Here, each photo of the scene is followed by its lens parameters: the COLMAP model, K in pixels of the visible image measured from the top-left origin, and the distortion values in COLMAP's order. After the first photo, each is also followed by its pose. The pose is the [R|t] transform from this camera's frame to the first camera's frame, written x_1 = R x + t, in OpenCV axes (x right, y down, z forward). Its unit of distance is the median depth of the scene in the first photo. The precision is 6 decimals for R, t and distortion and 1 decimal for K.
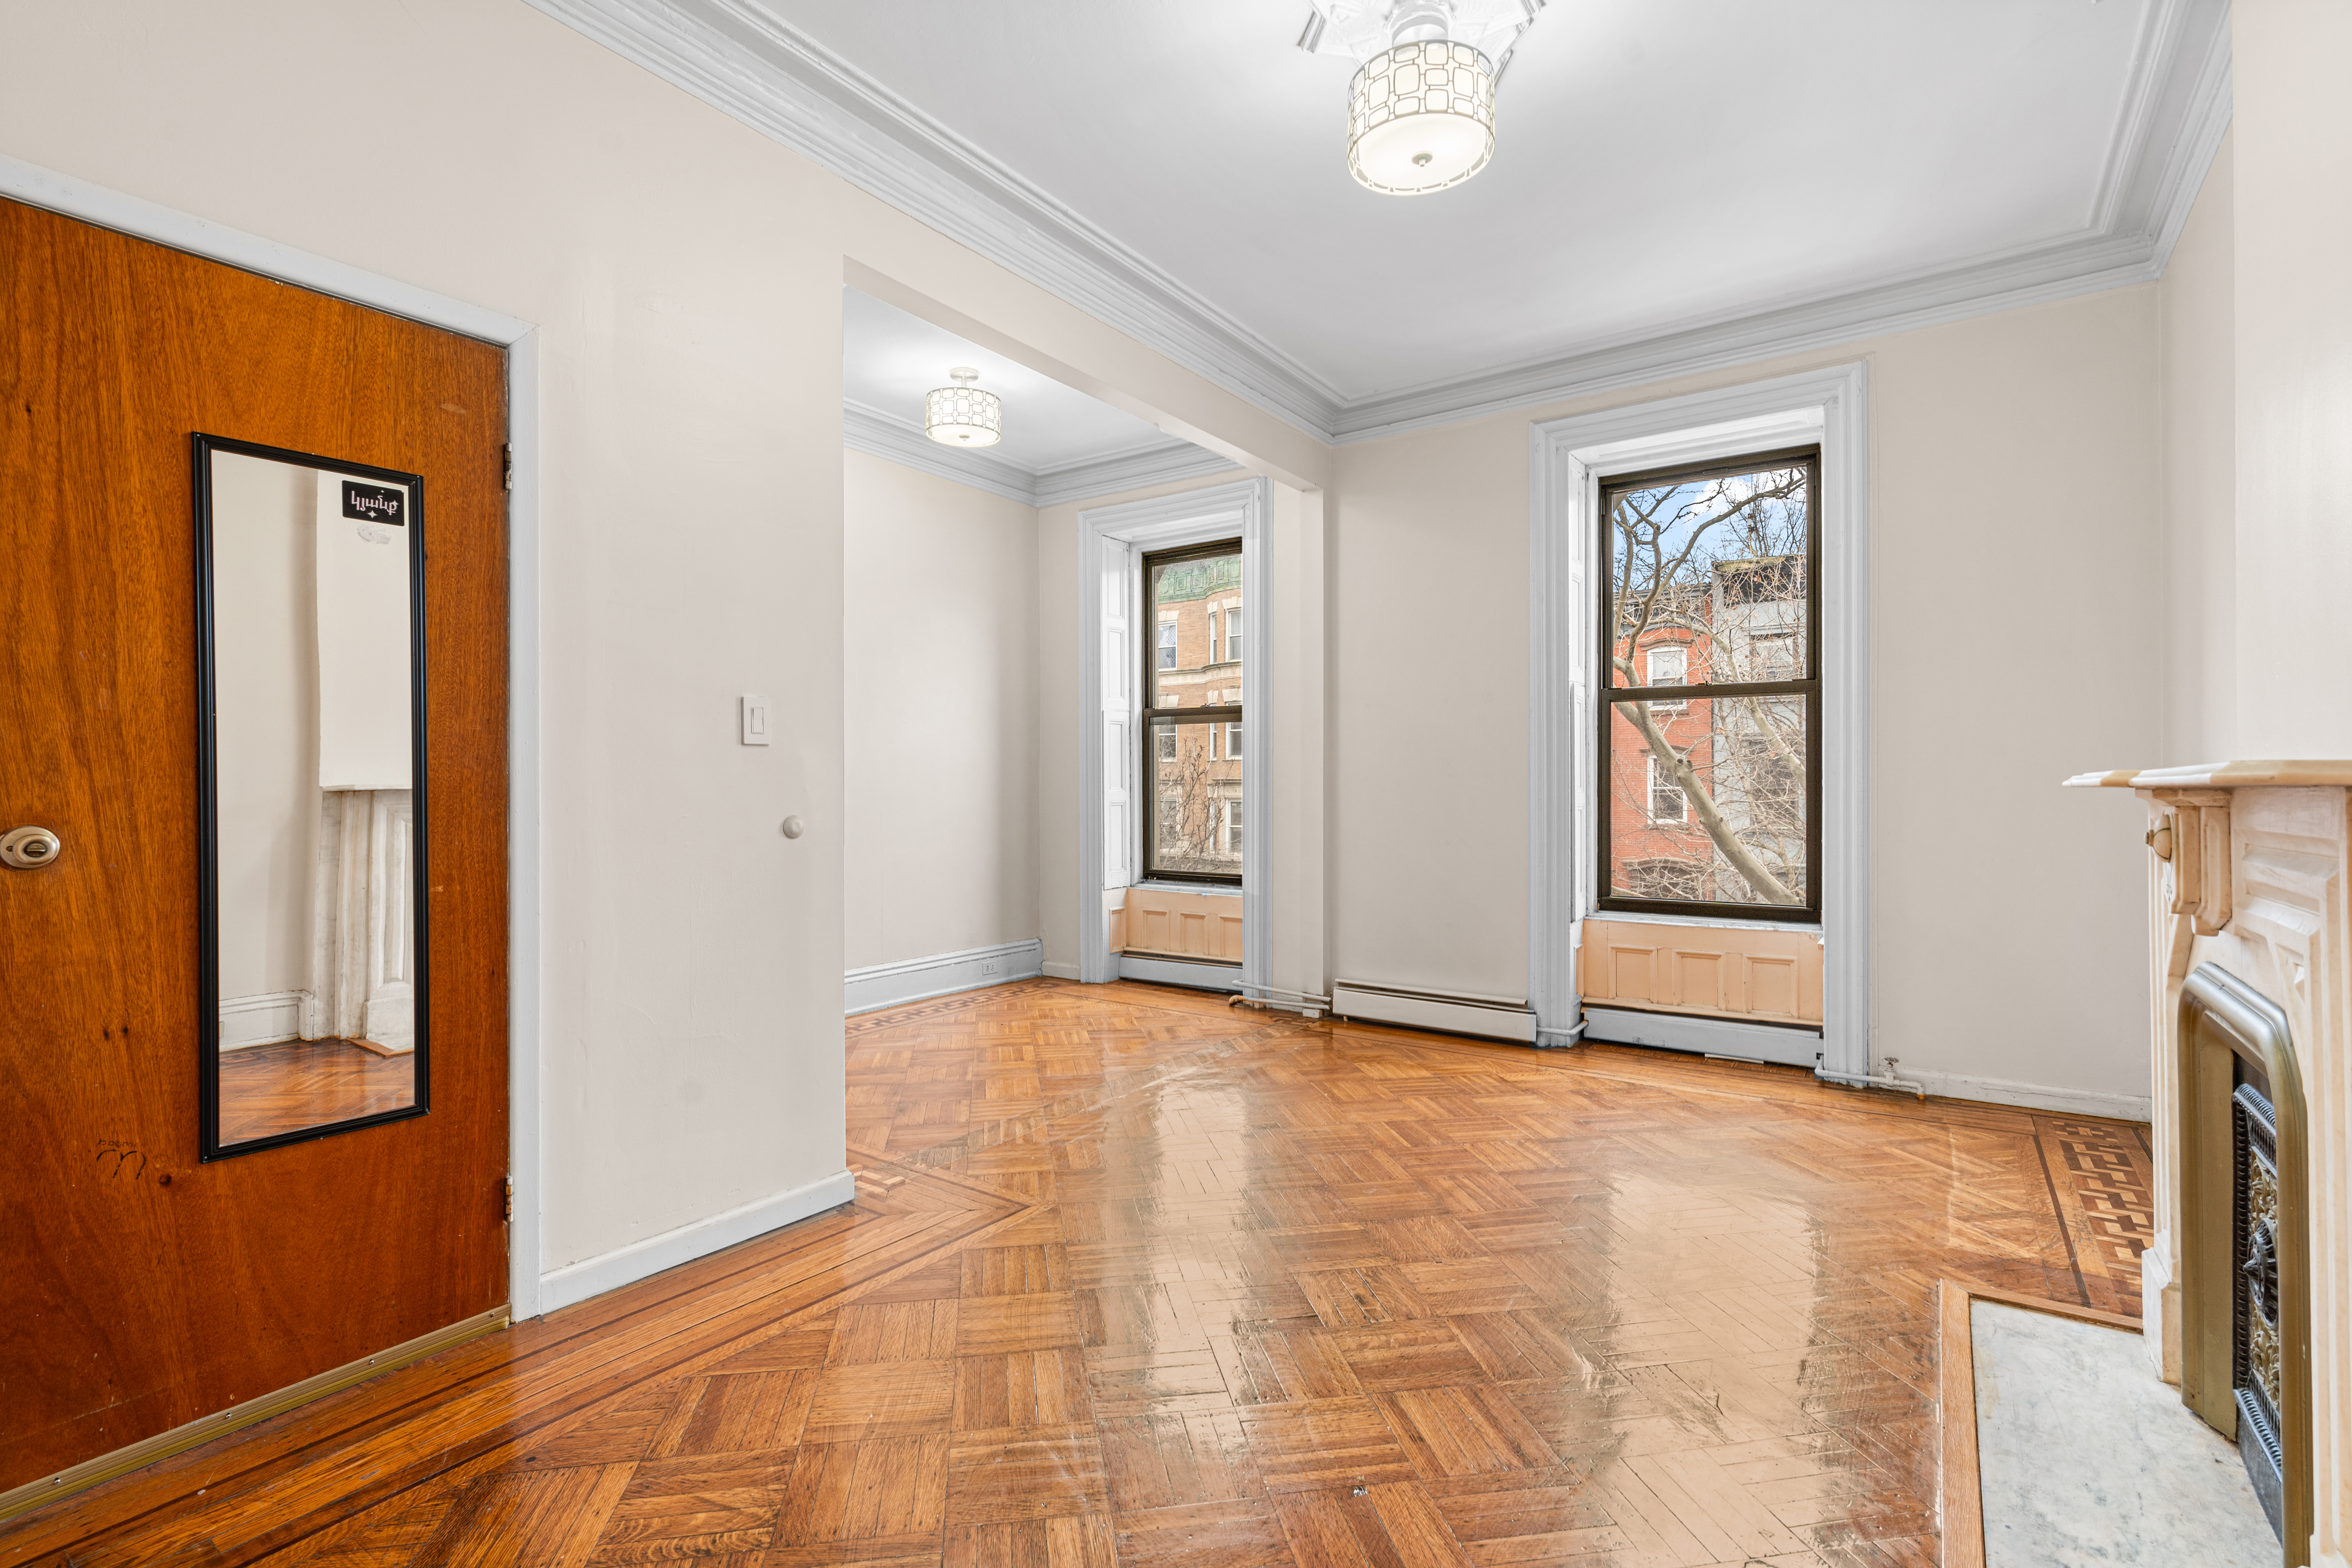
lens RADIAL K [[1076.5, 0, 1166.4], [0, 1076.5, 757.1], [0, 0, 1]] dist [-0.004913, -0.000037]
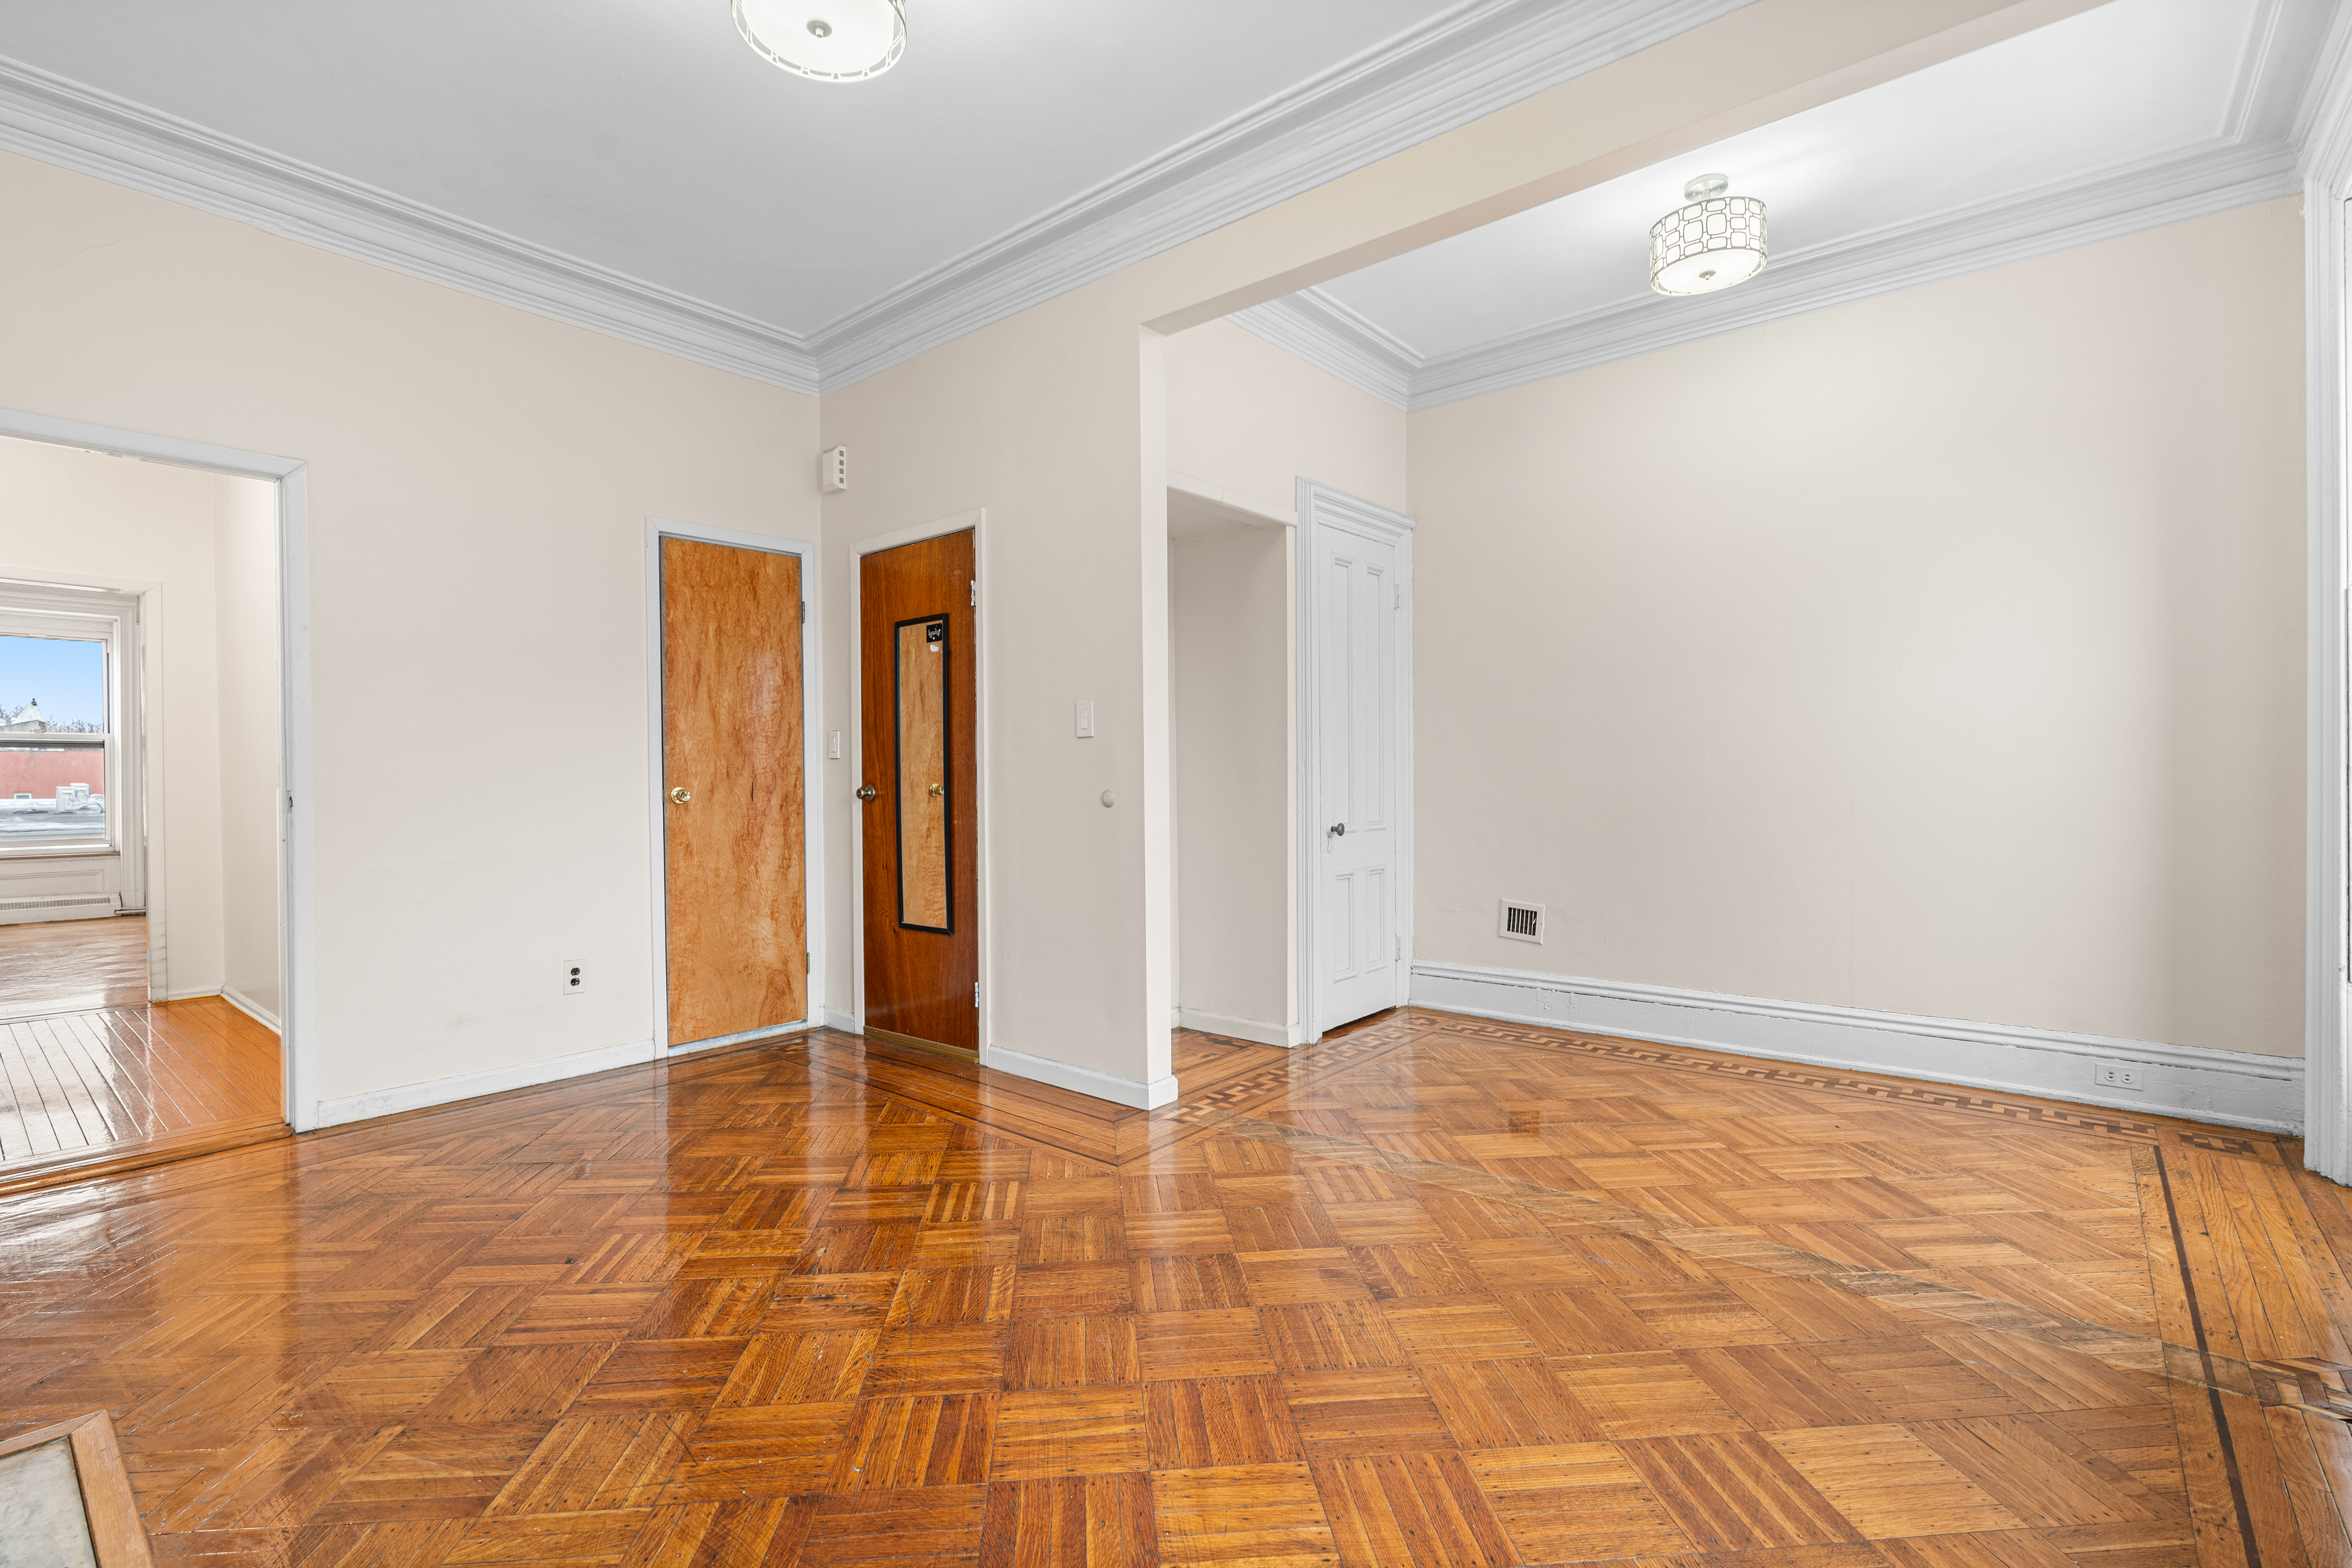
lens RADIAL K [[1076.5, 0, 1166.4], [0, 1076.5, 757.1], [0, 0, 1]] dist [-0.004913, -0.000037]
pose [[-0.078138, -0.006184, -0.996923, 1.222117], [0.037588, 0.999251, -0.009145, 0.035987], [0.996234, -0.038186, -0.077847, 1.515797]]
